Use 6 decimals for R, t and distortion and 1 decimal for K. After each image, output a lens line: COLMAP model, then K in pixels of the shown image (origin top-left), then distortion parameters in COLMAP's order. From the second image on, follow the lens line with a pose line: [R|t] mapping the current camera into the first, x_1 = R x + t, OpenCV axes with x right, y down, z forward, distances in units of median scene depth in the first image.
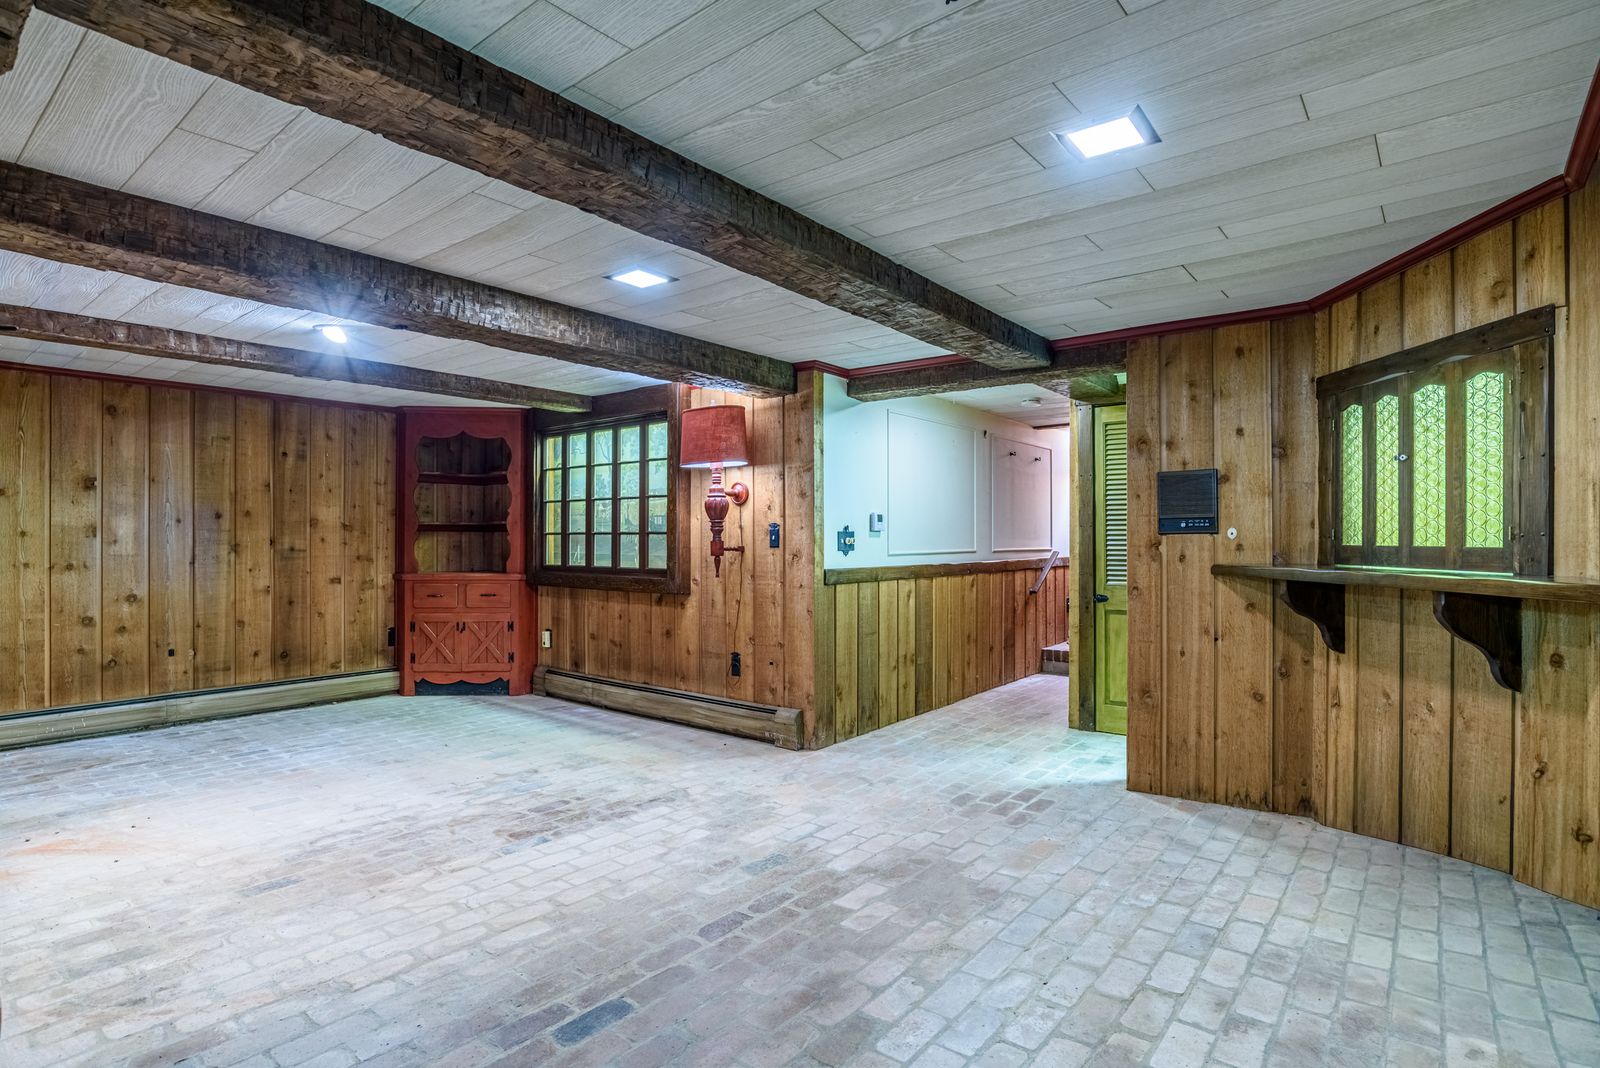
lens RADIAL K [[802.9, 0, 783.4], [0, 802.9, 536.6], [0, 0, 1]] dist [-0.043463, 0.001746]
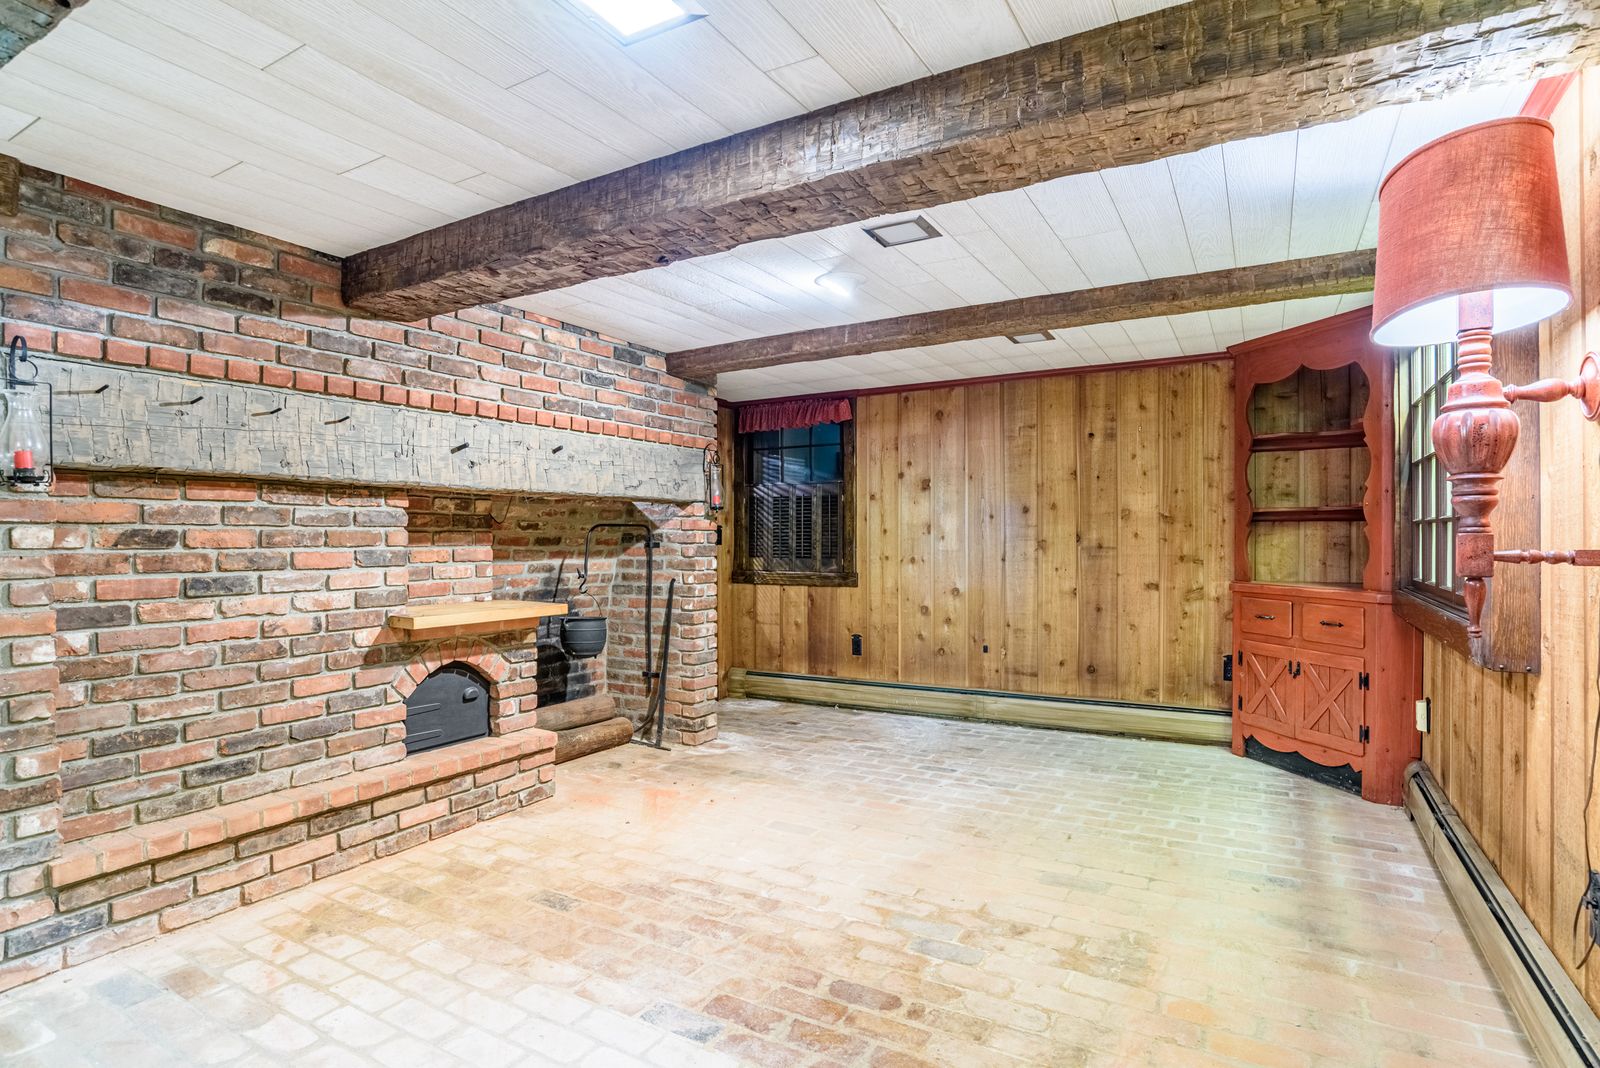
lens RADIAL K [[802.9, 0, 783.4], [0, 802.9, 536.6], [0, 0, 1]] dist [-0.043463, 0.001746]
pose [[0.177367, -0.002056, -0.984143, 0.172456], [0.008436, 0.999964, -0.000568, 0.003466], [0.984109, -0.008202, 0.177378, 0.553464]]
